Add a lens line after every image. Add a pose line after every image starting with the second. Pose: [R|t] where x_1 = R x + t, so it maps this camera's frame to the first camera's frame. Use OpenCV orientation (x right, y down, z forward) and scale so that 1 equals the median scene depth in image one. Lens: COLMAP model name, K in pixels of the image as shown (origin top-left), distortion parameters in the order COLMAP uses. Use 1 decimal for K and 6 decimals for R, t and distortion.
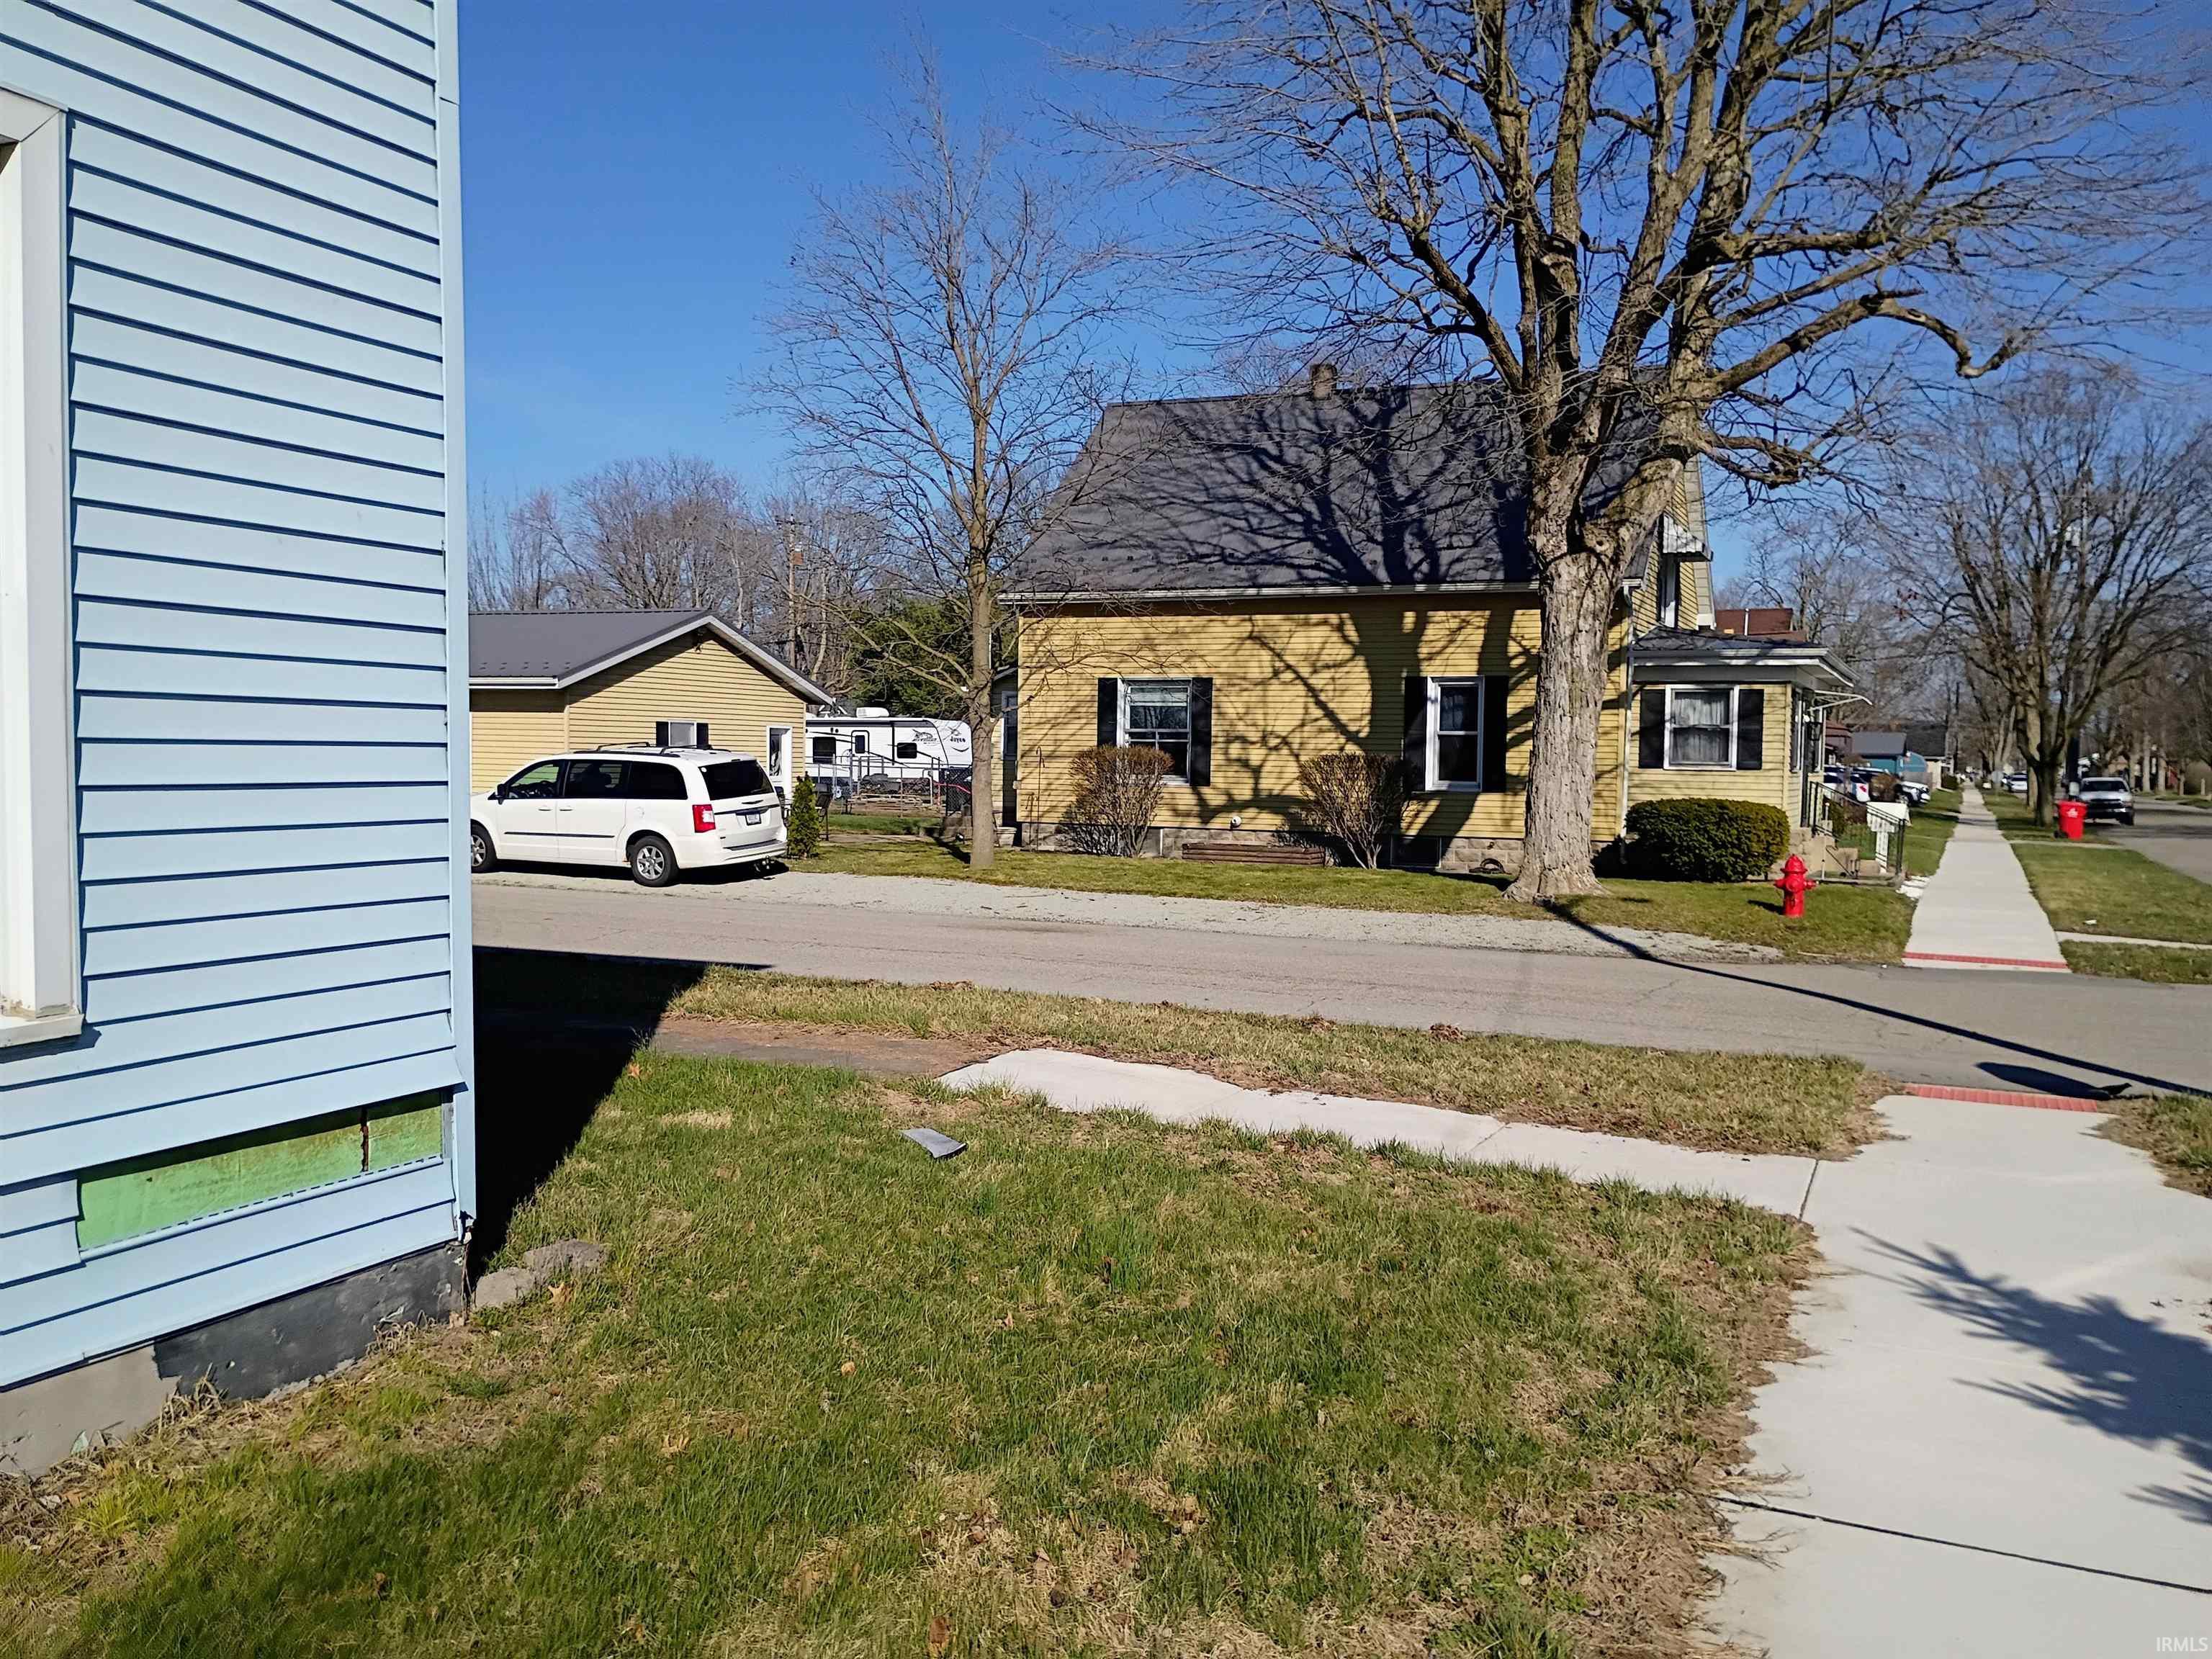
lens RADIAL K [[1891.7, 0, 1046.7], [0, 1891.7, 835.0], [0, 0, 1]] dist [0.083310, -0.112152]
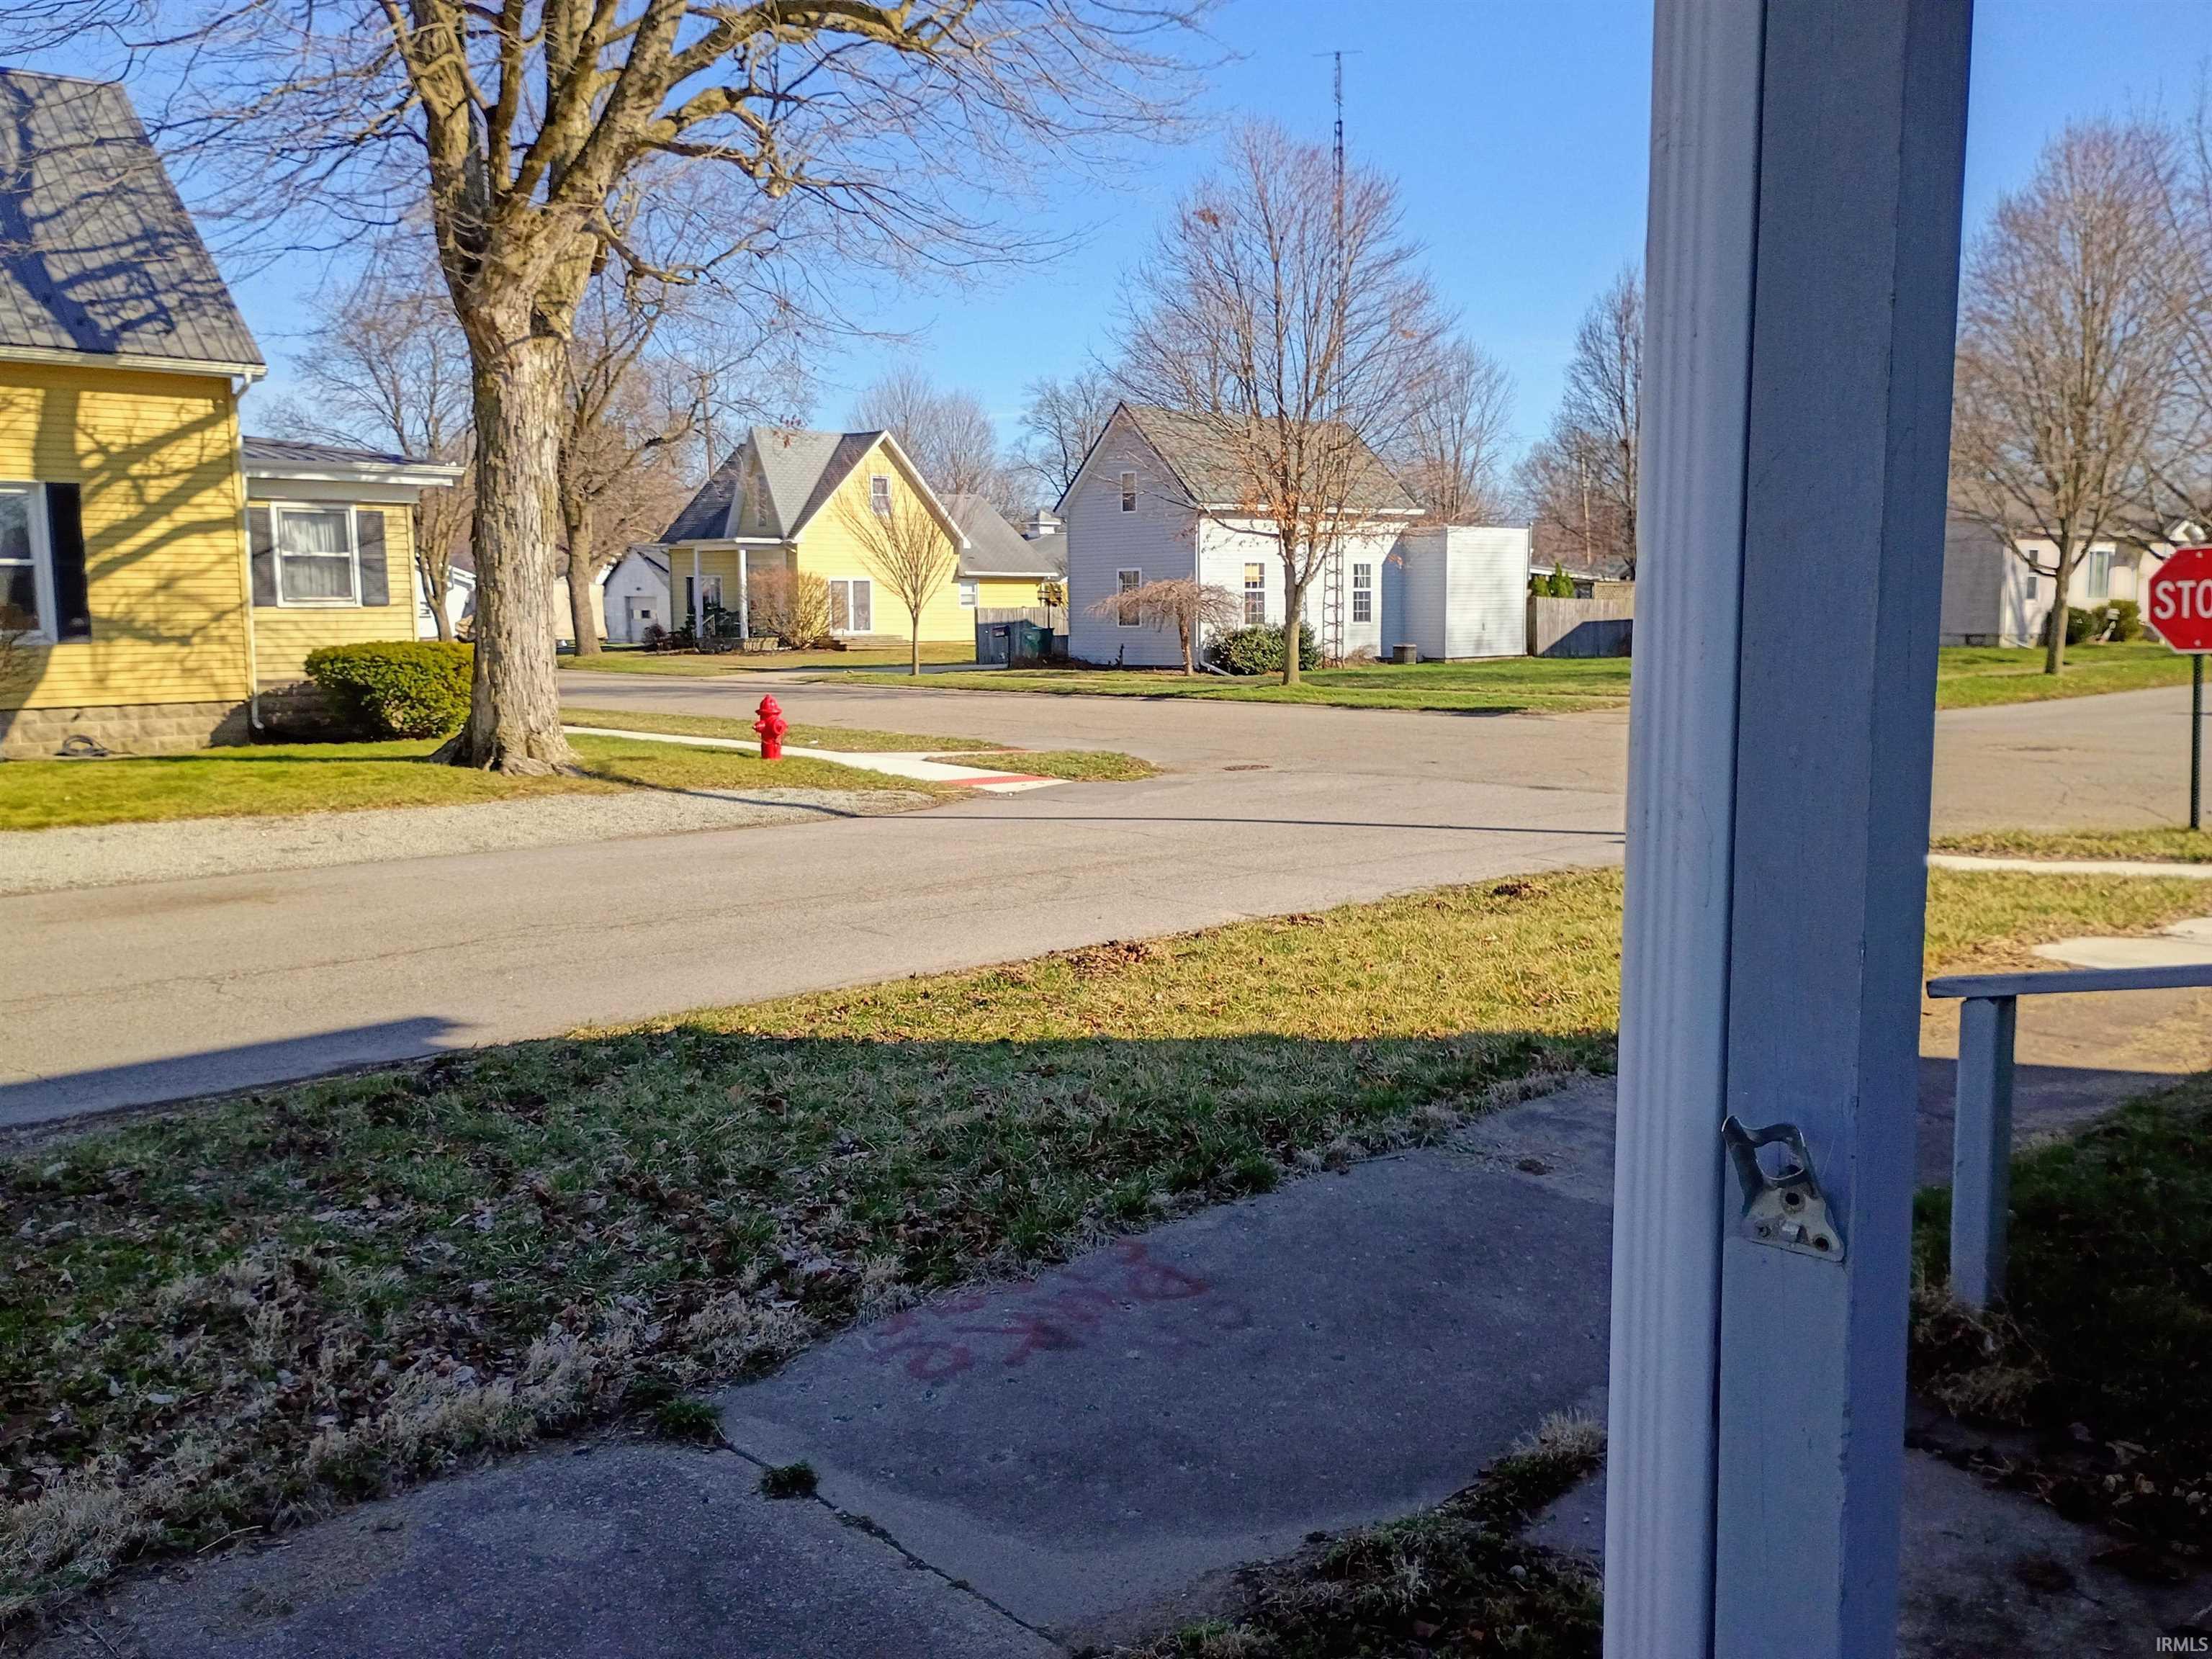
lens RADIAL K [[1947.1, 0, 1106.0], [0, 1947.1, 829.5], [0, 0, 1]] dist [0.044602, 0.019172]
pose [[0.379603, -0.126572, 0.916450, -0.321579], [0.051302, 0.991953, 0.115750, -0.019442], [-0.923726, 0.003077, 0.383042, 0.355461]]
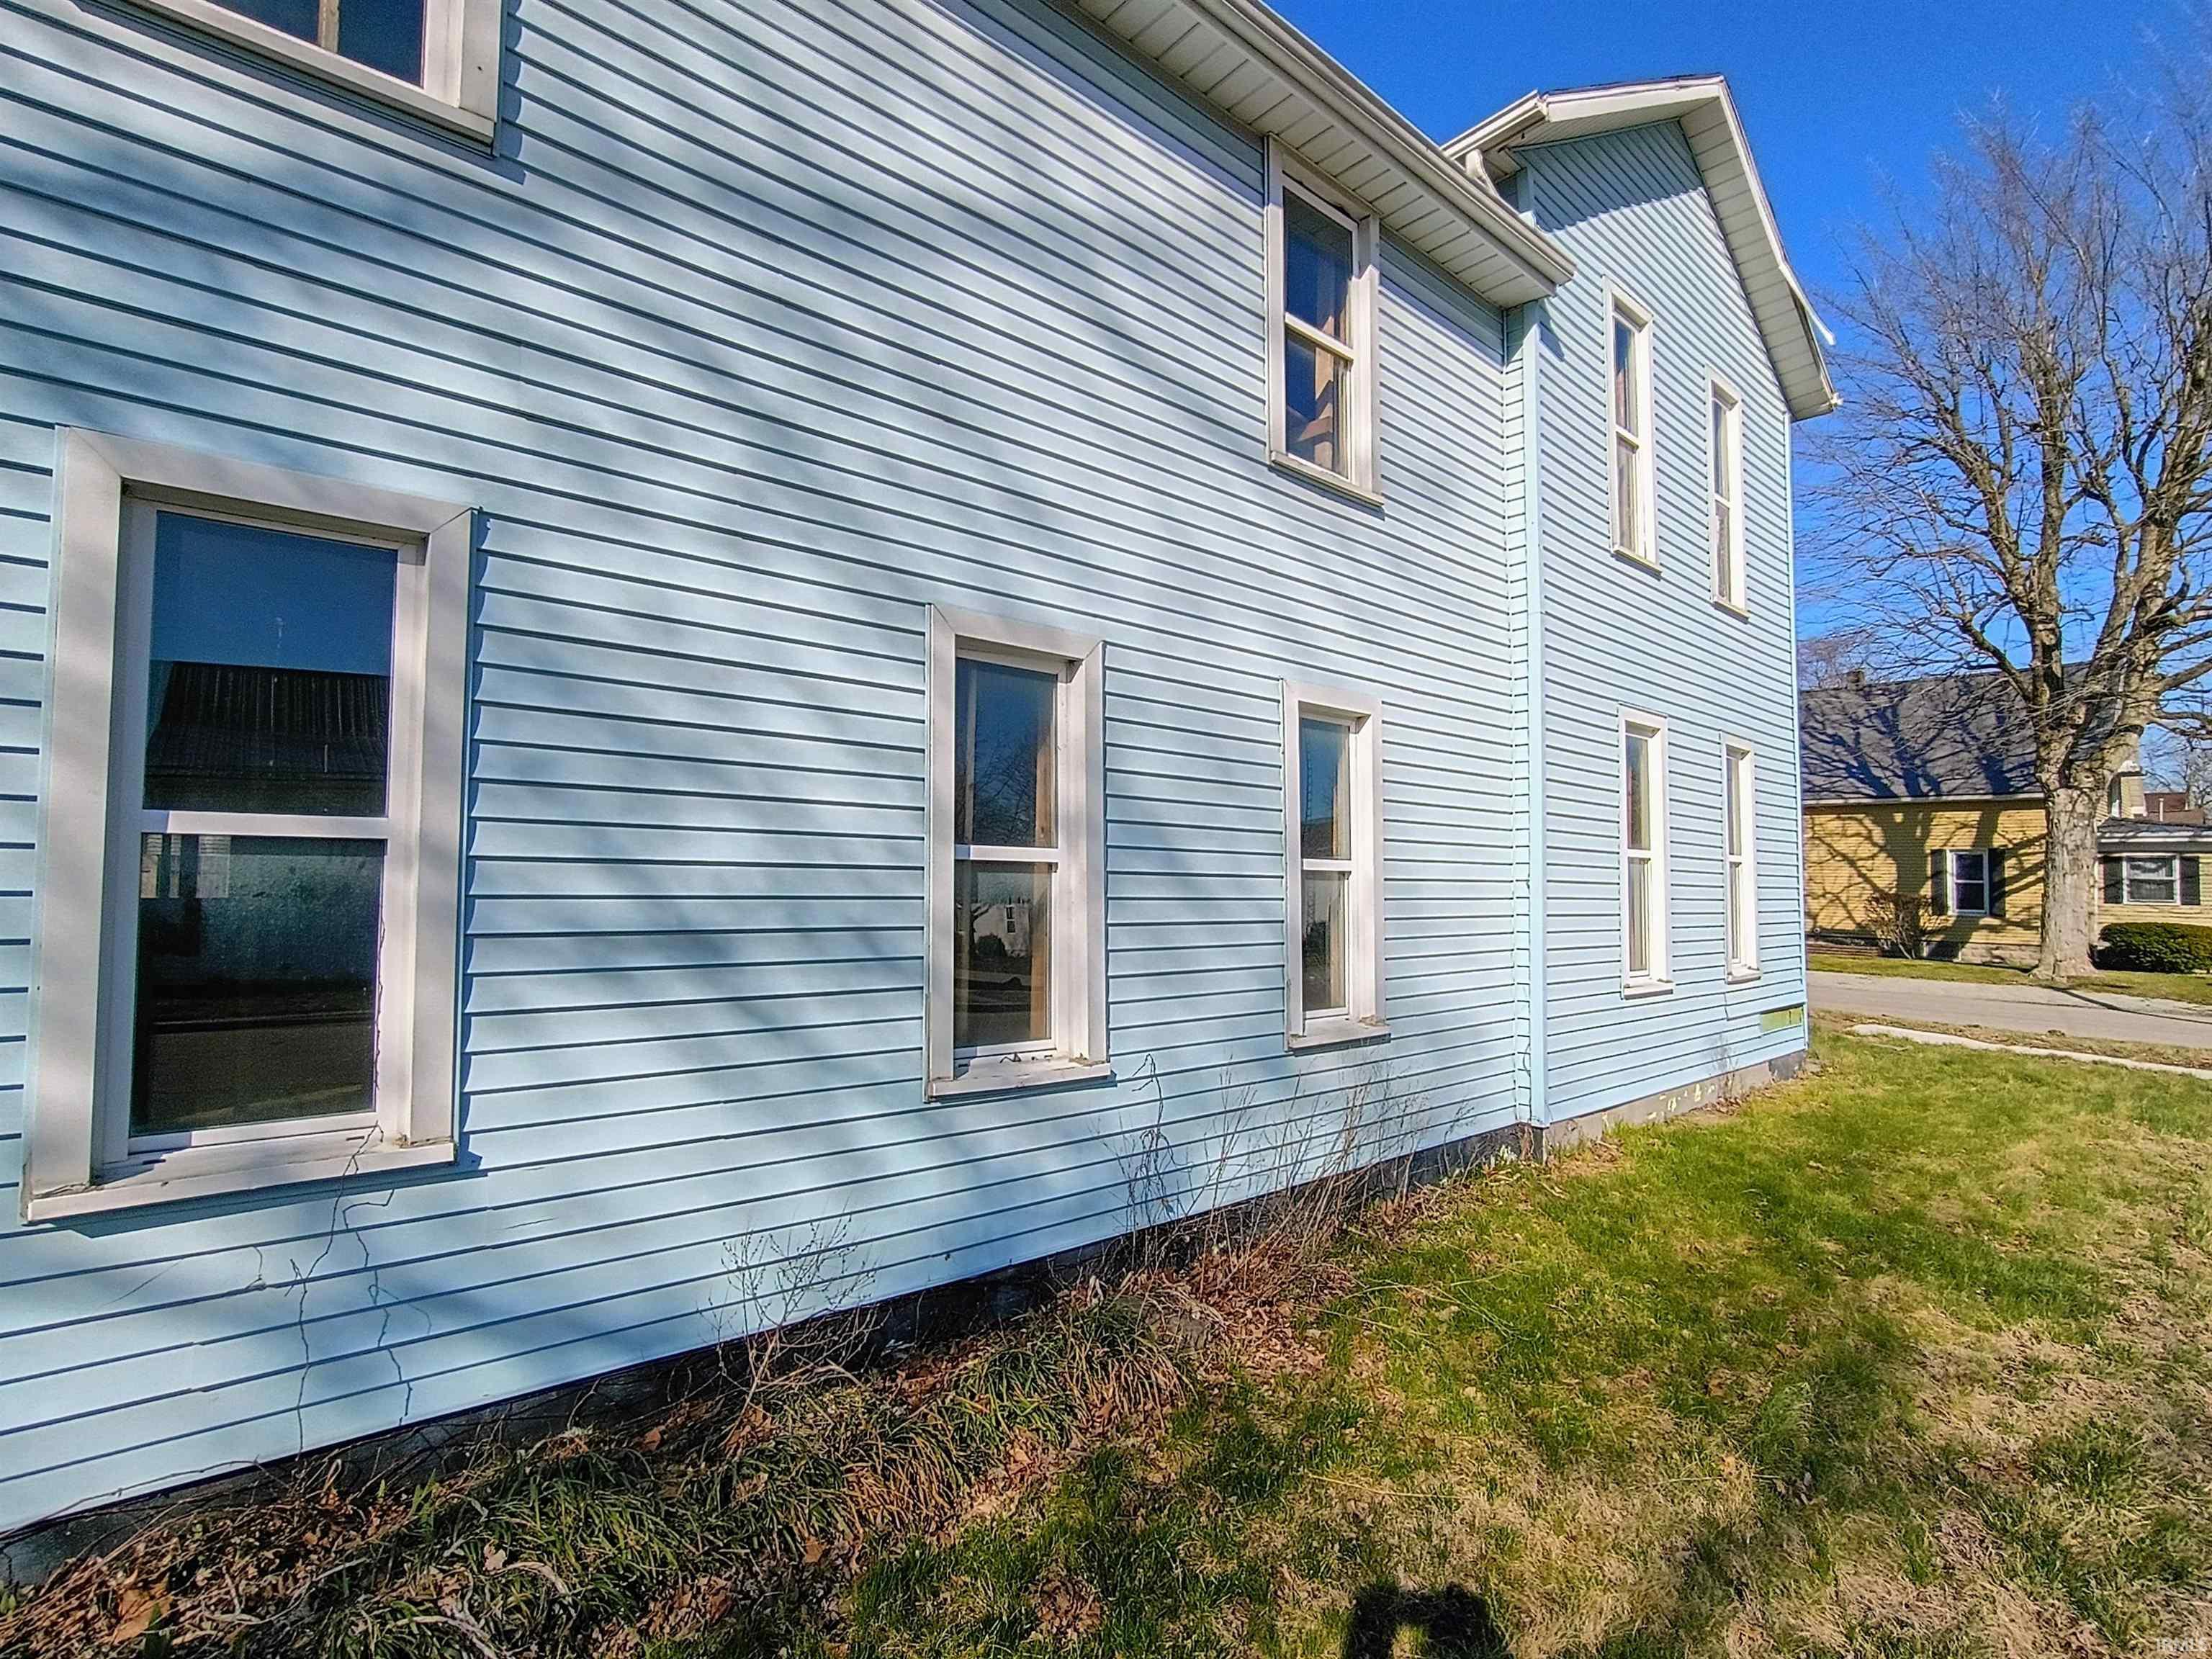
lens RADIAL K [[1013.1, 0, 1103.6], [0, 1013.1, 822.1], [0, 0, 1]] dist [-0.012444, 0.005115]
pose [[0.901125, -0.033607, -0.432254, -0.094610], [-0.015234, 0.993921, -0.109035, 0.003603], [0.433291, 0.104839, 0.895136, -0.172276]]
